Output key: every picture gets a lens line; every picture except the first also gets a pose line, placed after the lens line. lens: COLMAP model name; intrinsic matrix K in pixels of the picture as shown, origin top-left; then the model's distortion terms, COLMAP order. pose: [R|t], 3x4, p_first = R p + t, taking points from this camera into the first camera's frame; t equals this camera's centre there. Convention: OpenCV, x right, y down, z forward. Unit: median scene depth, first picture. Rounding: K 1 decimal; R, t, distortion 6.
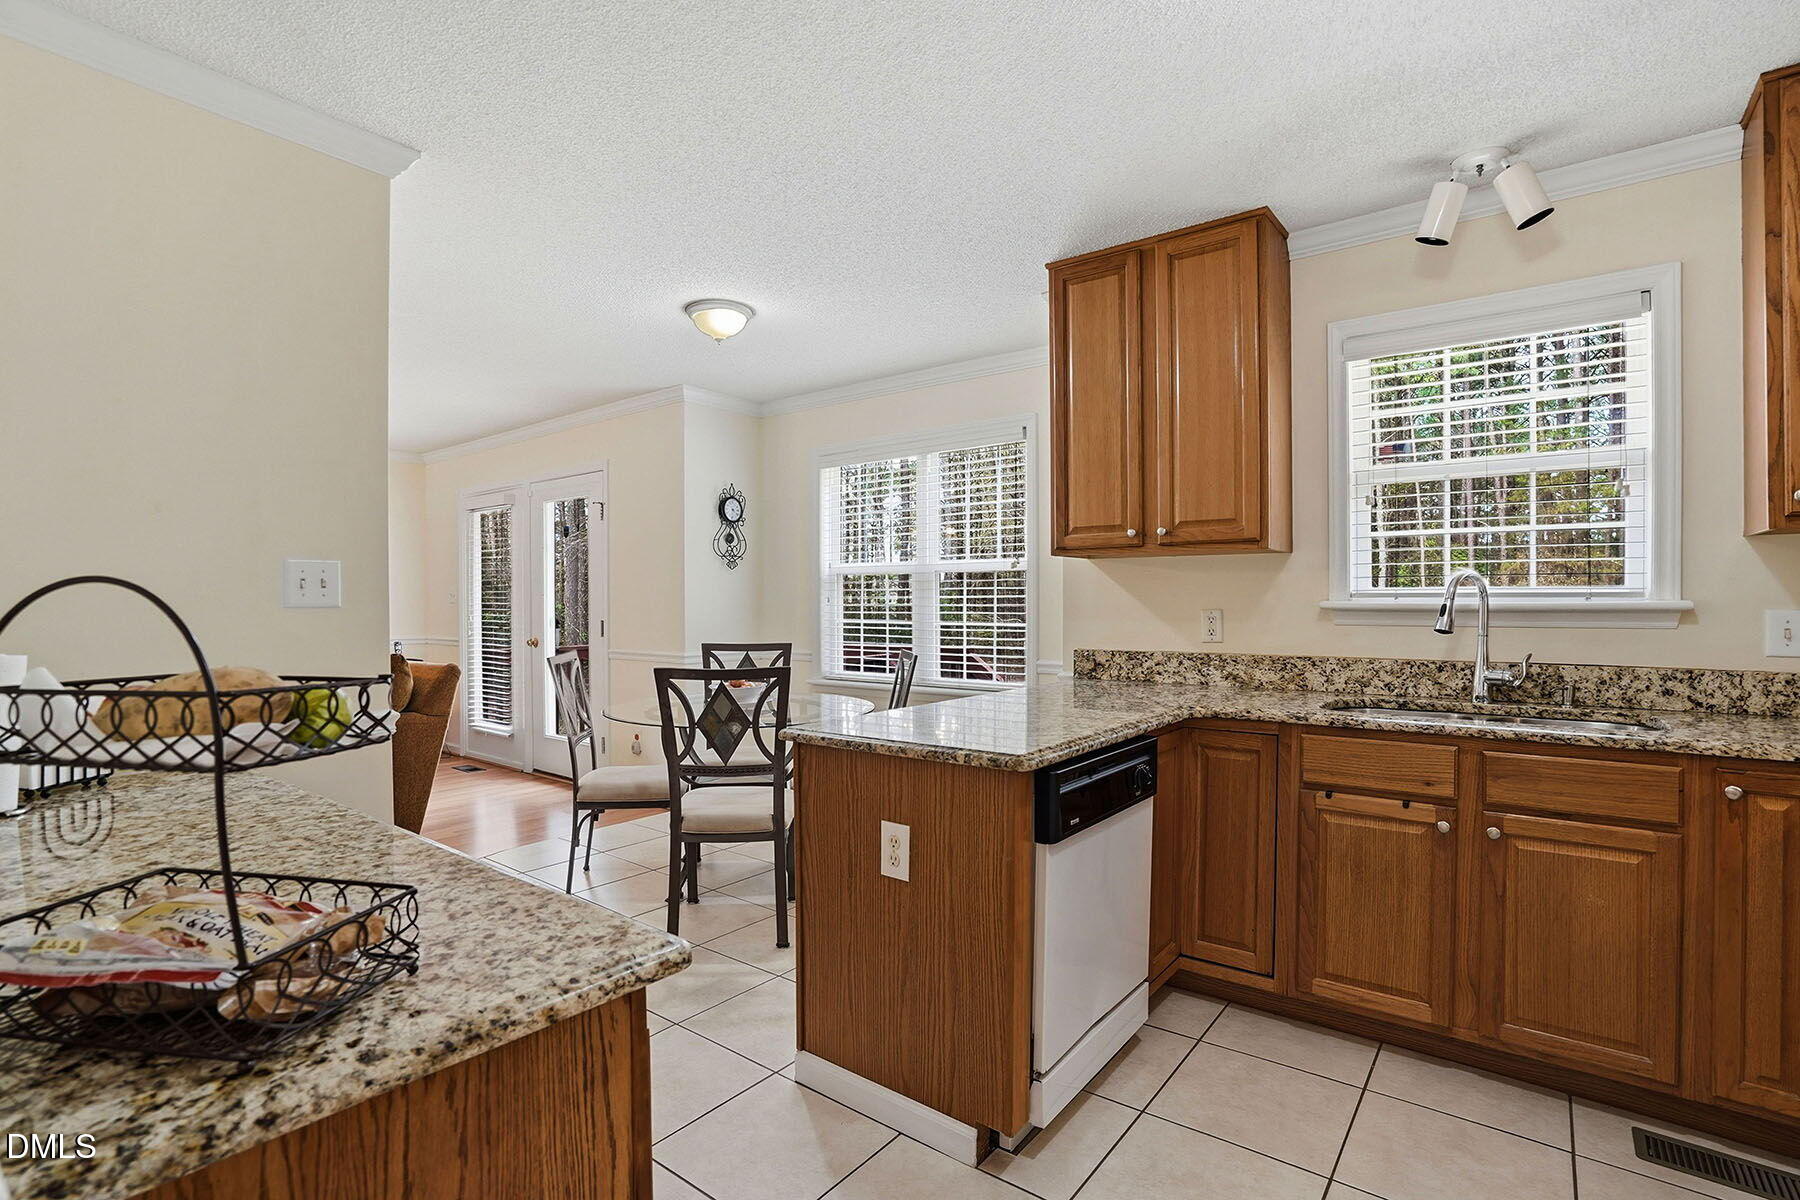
lens RADIAL K [[835.6, 0, 897.4], [0, 835.6, 607.5], [0, 0, 1]] dist [-0.039272, 0.004314]
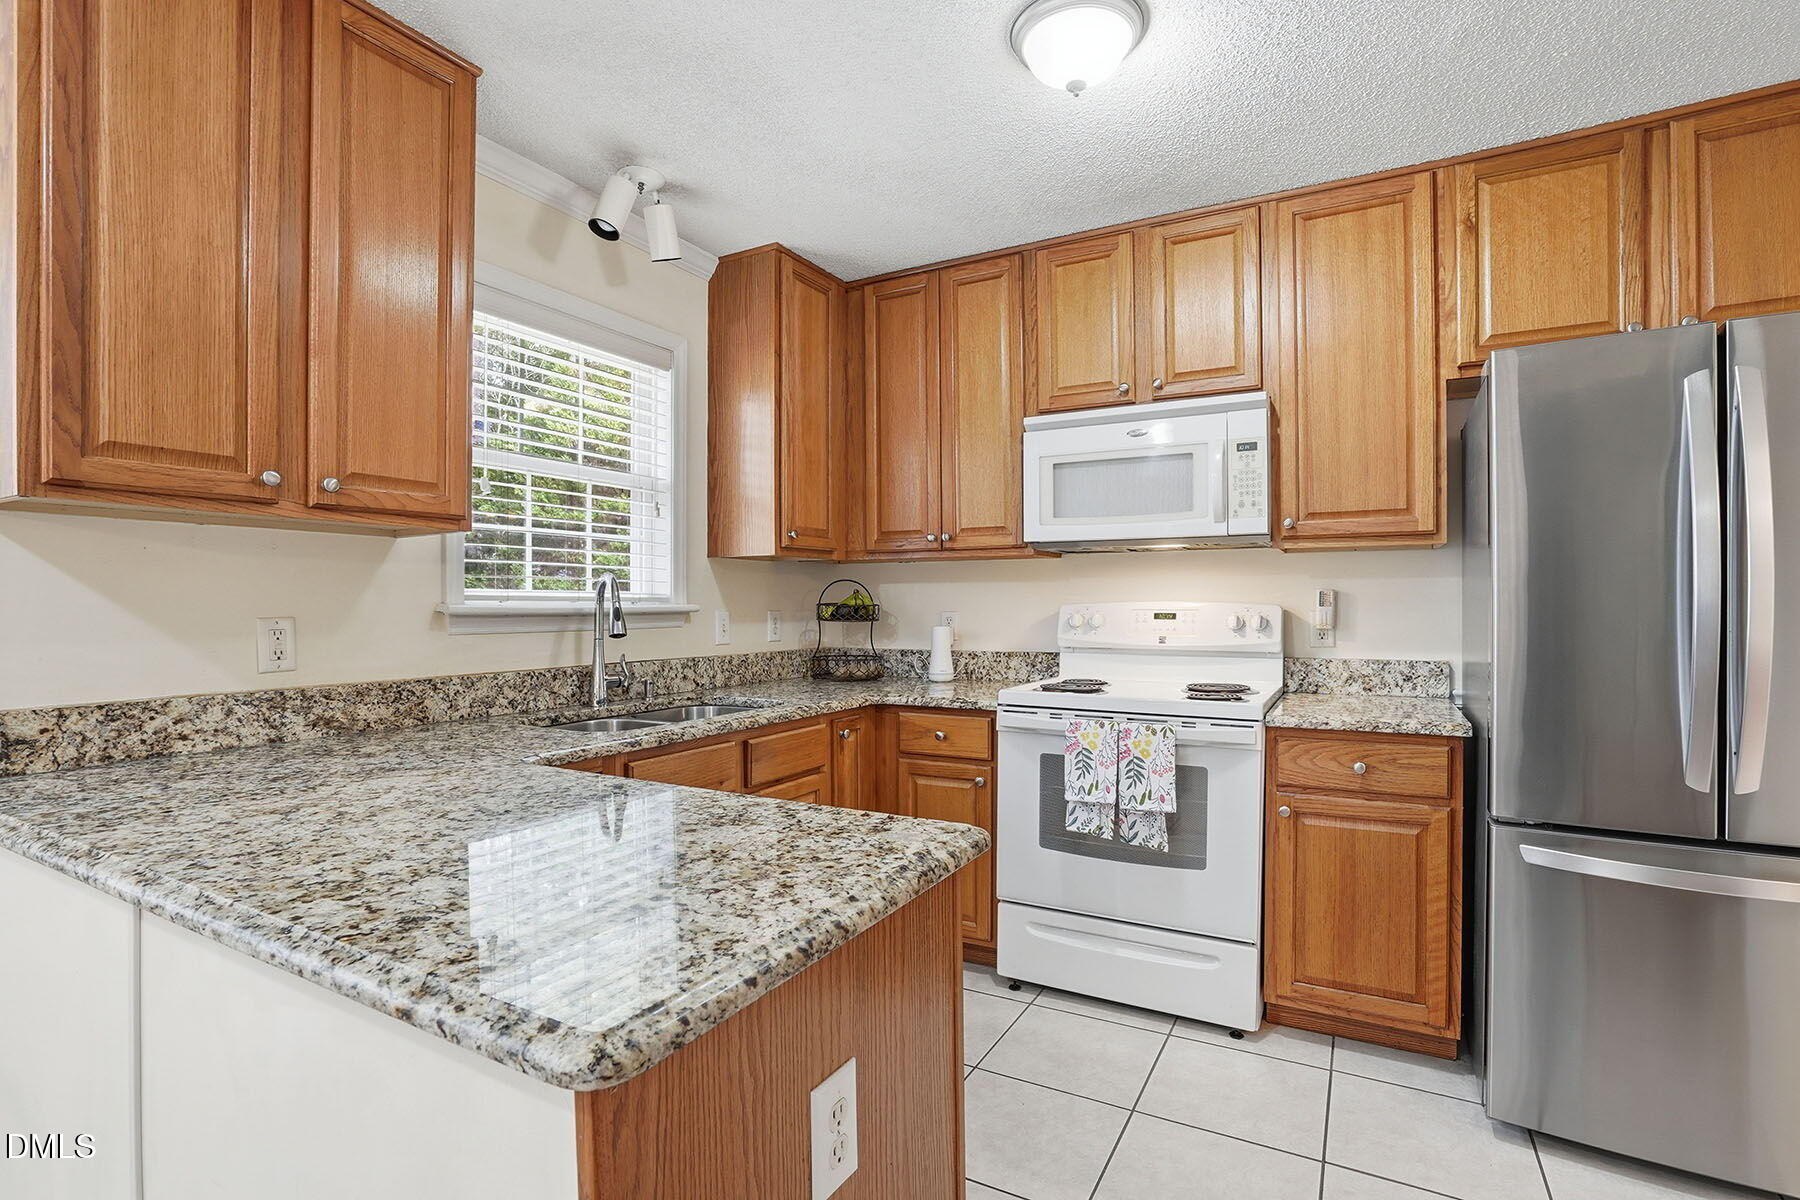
lens RADIAL K [[835.6, 0, 907.6], [0, 835.6, 609.8], [0, 0, 1]] dist [-0.039272, 0.004314]
pose [[-0.144453, -0.001564, 0.989510, -0.298759], [0.008875, 0.999956, 0.002876, -0.001055], [-0.989472, 0.009197, -0.144433, 0.659890]]
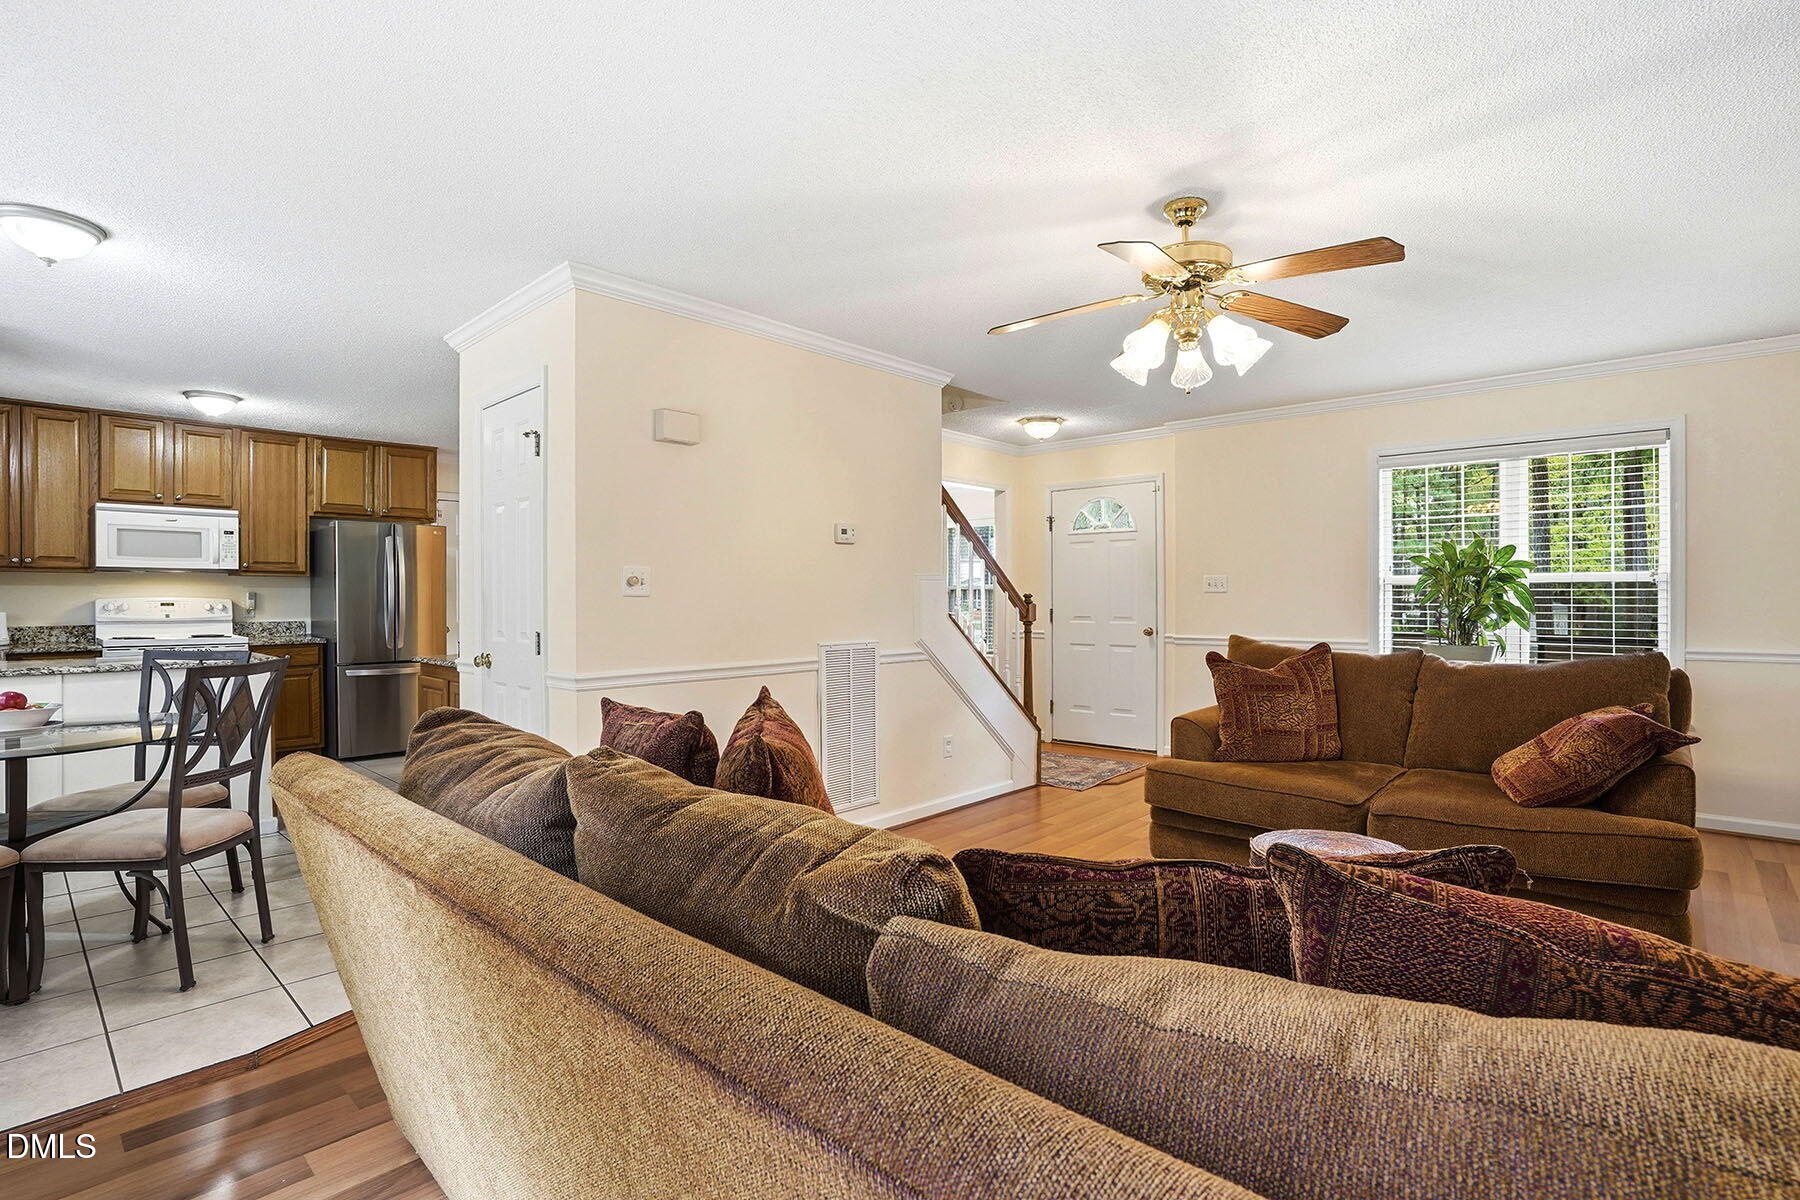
lens RADIAL K [[835.6, 0, 893.0], [0, 835.6, 608.0], [0, 0, 1]] dist [-0.039272, 0.004314]
pose [[-0.996201, 0.002873, 0.087041, -2.136255], [0.004502, 0.999818, 0.018526, -0.013667], [-0.086972, 0.018847, -0.996032, 3.190344]]
